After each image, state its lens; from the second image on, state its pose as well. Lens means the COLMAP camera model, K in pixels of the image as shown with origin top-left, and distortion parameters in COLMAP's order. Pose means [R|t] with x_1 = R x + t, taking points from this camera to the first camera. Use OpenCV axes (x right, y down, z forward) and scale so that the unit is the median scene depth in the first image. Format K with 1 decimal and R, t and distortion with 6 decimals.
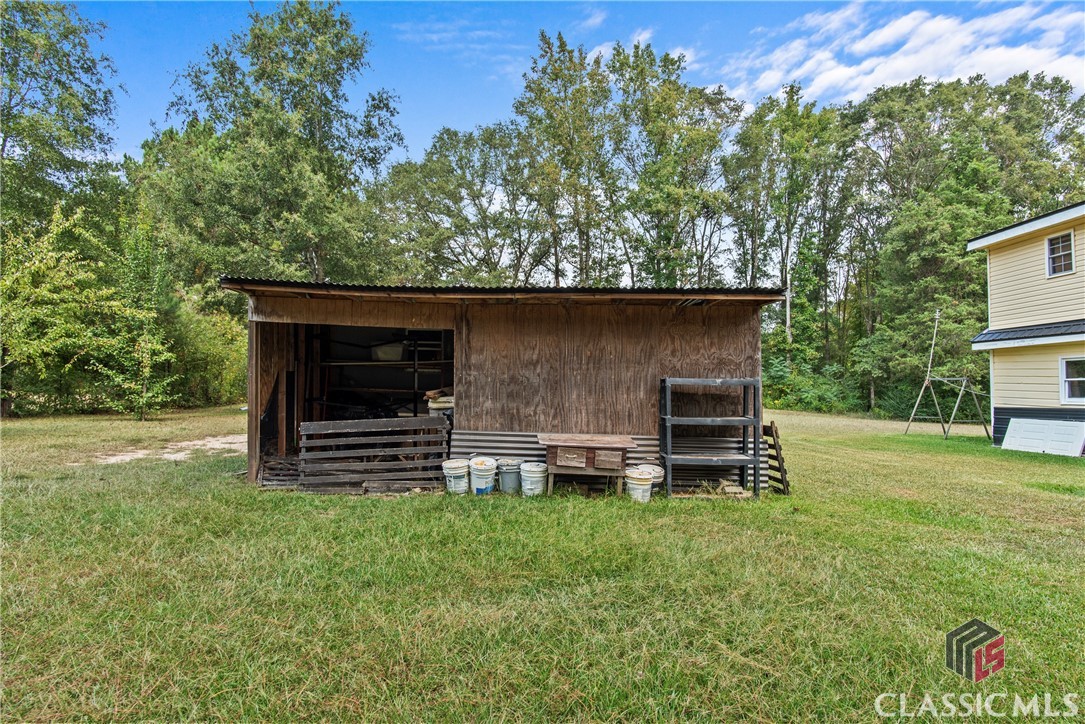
lens RADIAL K [[620.9, 0, 557.2], [0, 620.9, 368.0], [0, 0, 1]] dist [-0.003656, 0.000120]
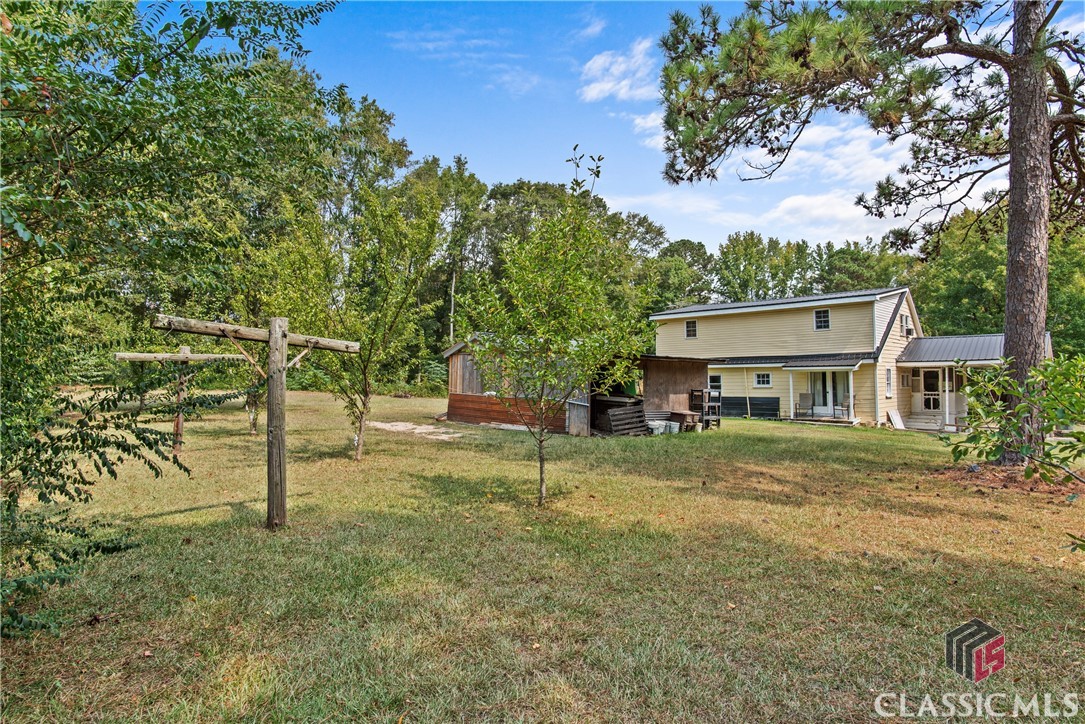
lens RADIAL K [[612.6, 0, 538.5], [0, 612.6, 342.1], [0, 0, 1]] dist [-0.004009, 0.000708]
pose [[0.736710, 0.041030, 0.674963, -0.573495], [-0.026190, 0.999140, -0.032152, -0.023749], [-0.675702, 0.006009, 0.737151, -0.147071]]
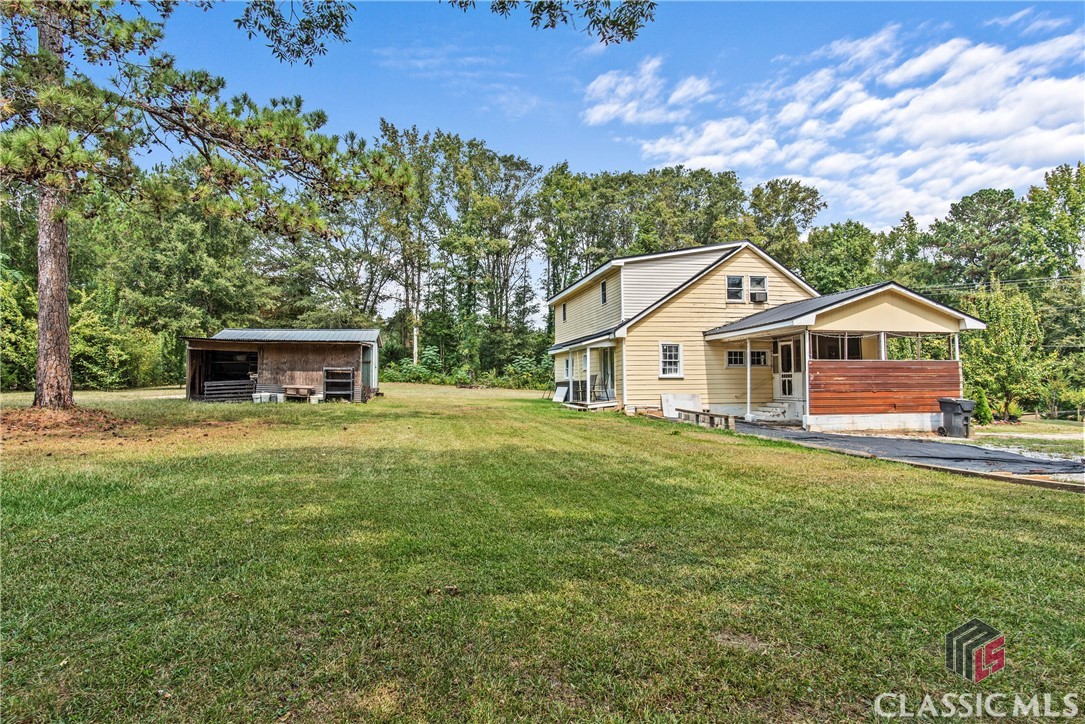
lens RADIAL K [[633.4, 0, 549.0], [0, 633.4, 338.5], [0, 0, 1]] dist [-0.000730, 0.000486]
pose [[0.991389, 0.004188, 0.130882, 0.232425], [0.000216, 0.999435, -0.033617, -0.006043], [-0.130949, 0.033356, 0.990828, -0.628270]]
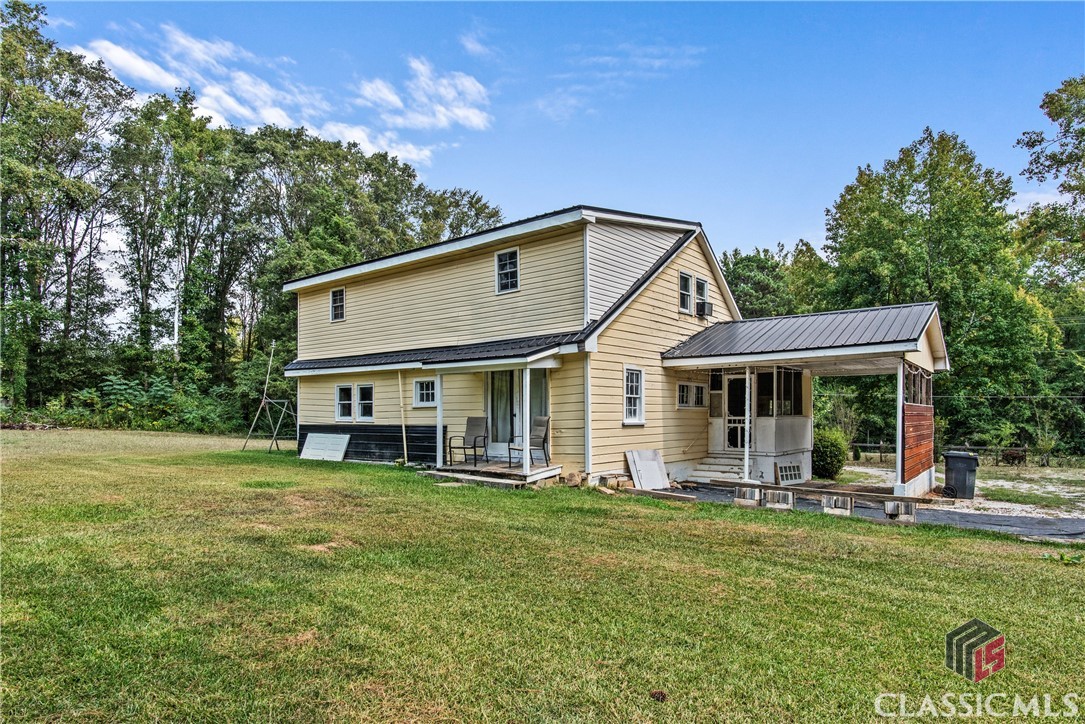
lens RADIAL K [[625.1, 0, 537.8], [0, 625.1, 407.4], [0, 0, 1]] dist [-0.002839, 0.000214]
pose [[0.684690, 0.009173, 0.728777, 0.078074], [-0.029558, 0.999448, 0.015190, -0.001392], [-0.728235, -0.031942, 0.684583, -0.097682]]
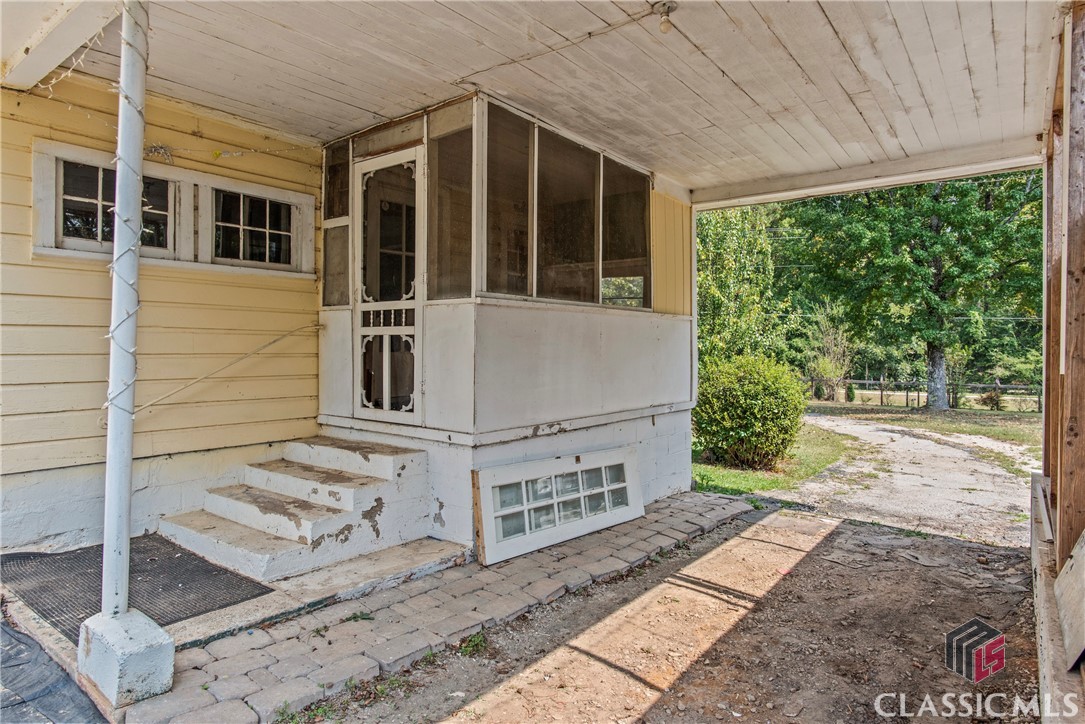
lens RADIAL K [[612.6, 0, 538.5], [0, 612.6, 342.1], [0, 0, 1]] dist [-0.004009, 0.000708]
pose [[0.691133, 0.010423, 0.722653, 0.567464], [-0.032631, 0.999326, 0.016794, 0.018593], [-0.721991, -0.035188, 0.691007, 0.028182]]
